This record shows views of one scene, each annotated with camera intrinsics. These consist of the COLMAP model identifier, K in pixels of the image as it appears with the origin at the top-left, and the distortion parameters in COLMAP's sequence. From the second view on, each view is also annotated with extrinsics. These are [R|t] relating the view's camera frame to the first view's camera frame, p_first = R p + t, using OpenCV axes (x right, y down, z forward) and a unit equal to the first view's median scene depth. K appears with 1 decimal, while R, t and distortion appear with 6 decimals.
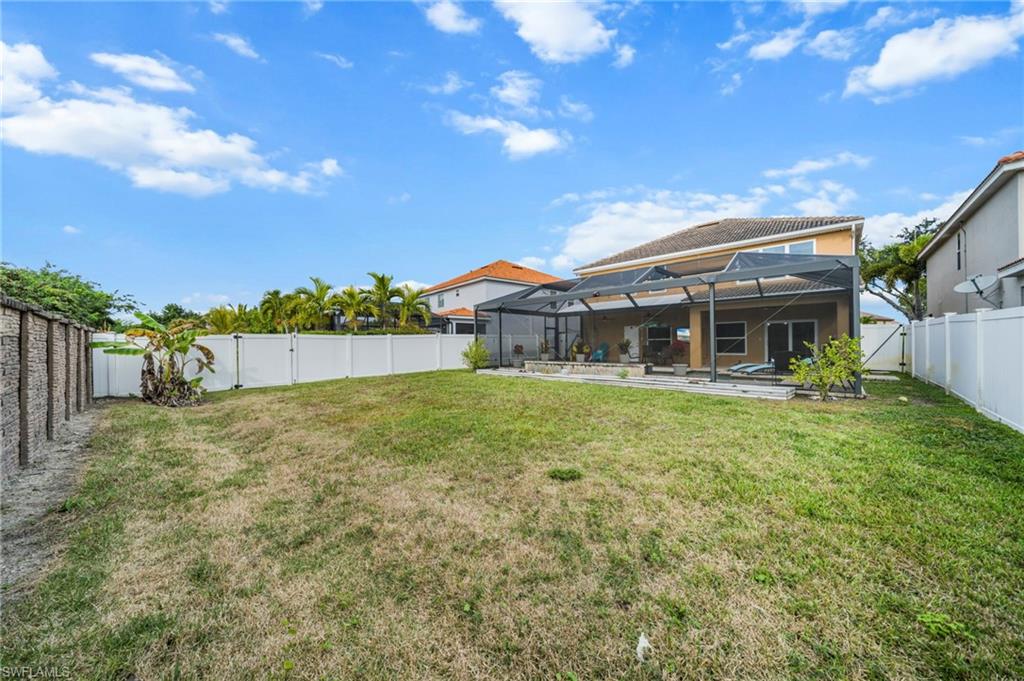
lens RADIAL K [[353.9, 0, 503.3], [0, 353.9, 341.3], [0, 0, 1]] dist [-0.000896, 0.000076]
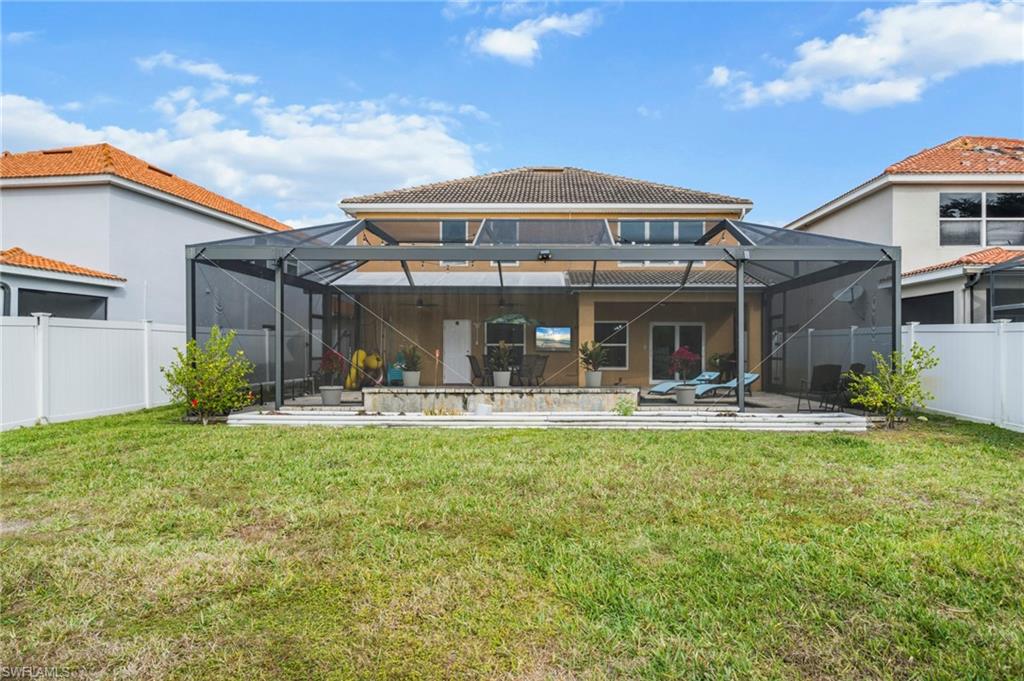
lens RADIAL K [[610.2, 0, 512.0], [0, 610.2, 340.5], [0, 0, 1]] dist [0.001965, 0.000980]
pose [[0.710848, 0.023378, 0.702957, -0.577641], [-0.015421, 0.999725, -0.017654, 0.011580], [-0.703176, 0.001709, 0.711013, 0.576080]]
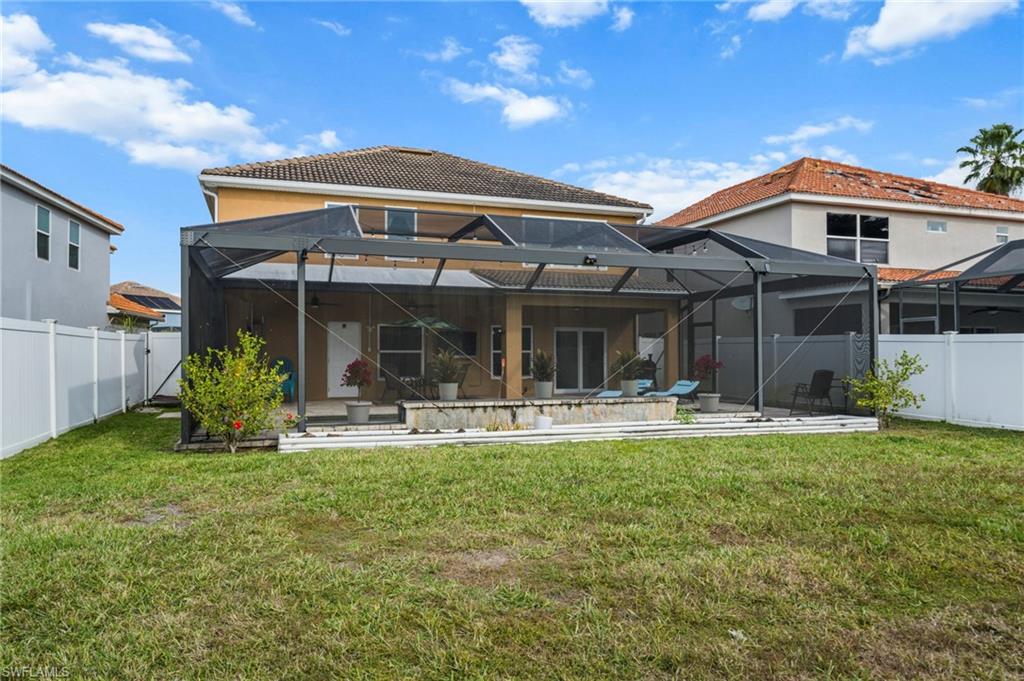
lens RADIAL K [[702.6, 0, 512.0], [0, 702.6, 340.5], [0, 0, 1]] dist [0.002784, 0.000668]
pose [[0.444618, 0.031414, 0.895169, -0.966034], [-0.011747, 0.999503, -0.029241, 0.014502], [-0.895643, 0.002486, 0.444766, 0.957522]]
